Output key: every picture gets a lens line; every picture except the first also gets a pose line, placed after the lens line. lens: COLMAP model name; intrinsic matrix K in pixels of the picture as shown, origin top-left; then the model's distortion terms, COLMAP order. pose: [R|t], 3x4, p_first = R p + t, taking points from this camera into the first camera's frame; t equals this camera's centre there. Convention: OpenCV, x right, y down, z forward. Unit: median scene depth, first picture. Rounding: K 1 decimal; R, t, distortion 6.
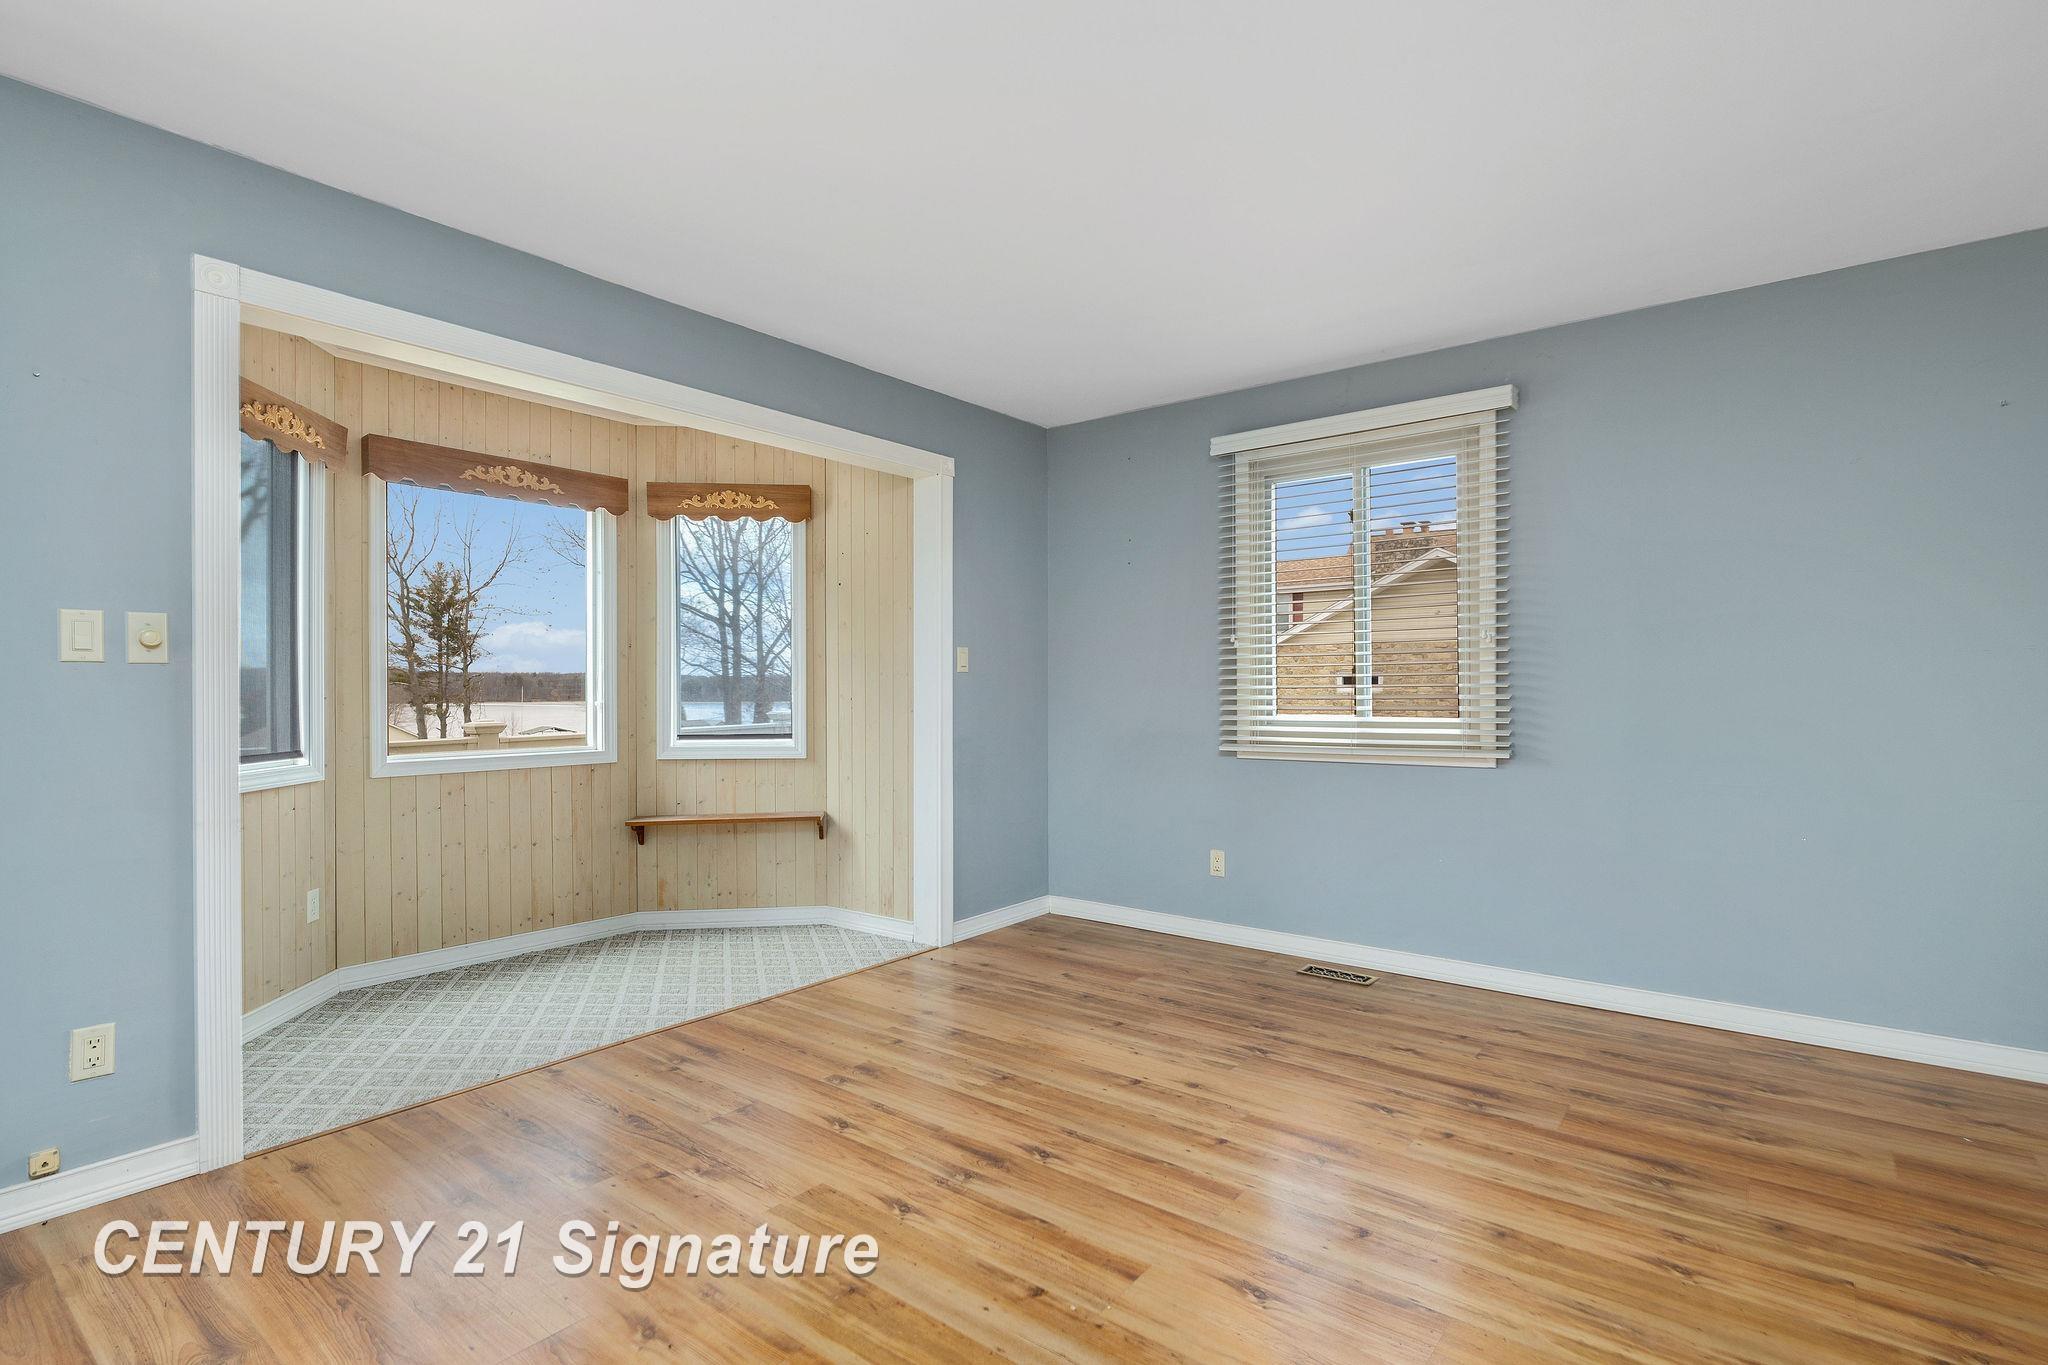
lens RADIAL K [[960.1, 0, 1026.5], [0, 960.1, 693.5], [0, 0, 1]] dist [-0.000583, -0.000302]
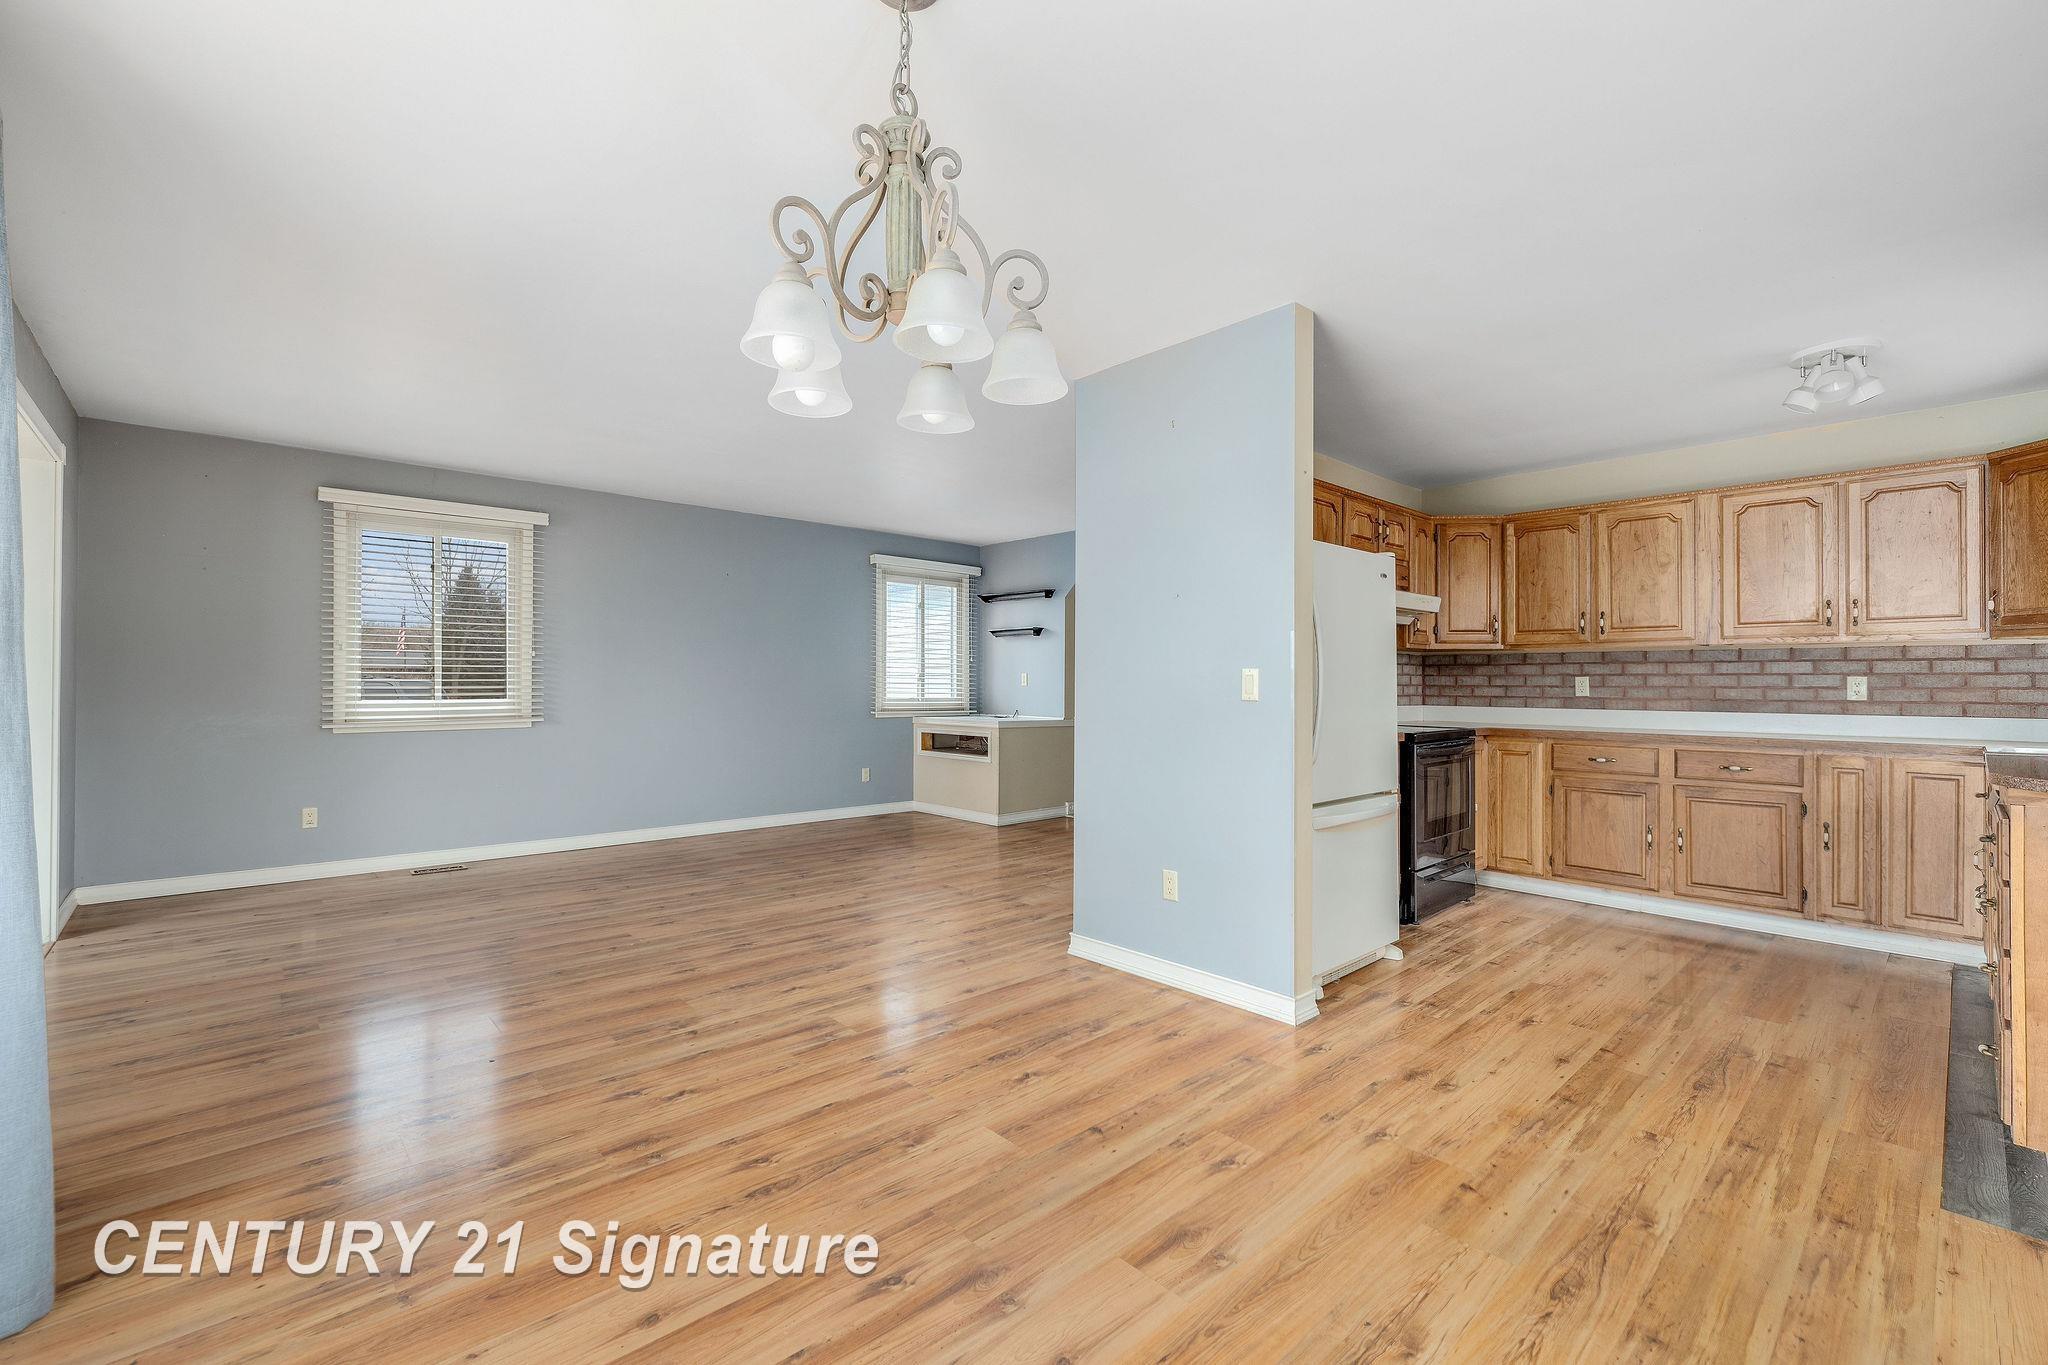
lens RADIAL K [[872.6, 0, 1023.6], [0, 872.6, 681.6], [0, 0, 1]] dist [0.004650, -0.000281]
pose [[0.164608, 0.002794, 0.986355, -1.071719], [-0.001613, 0.999995, -0.002564, -0.004087], [-0.986358, -0.001168, 0.164612, -0.174243]]
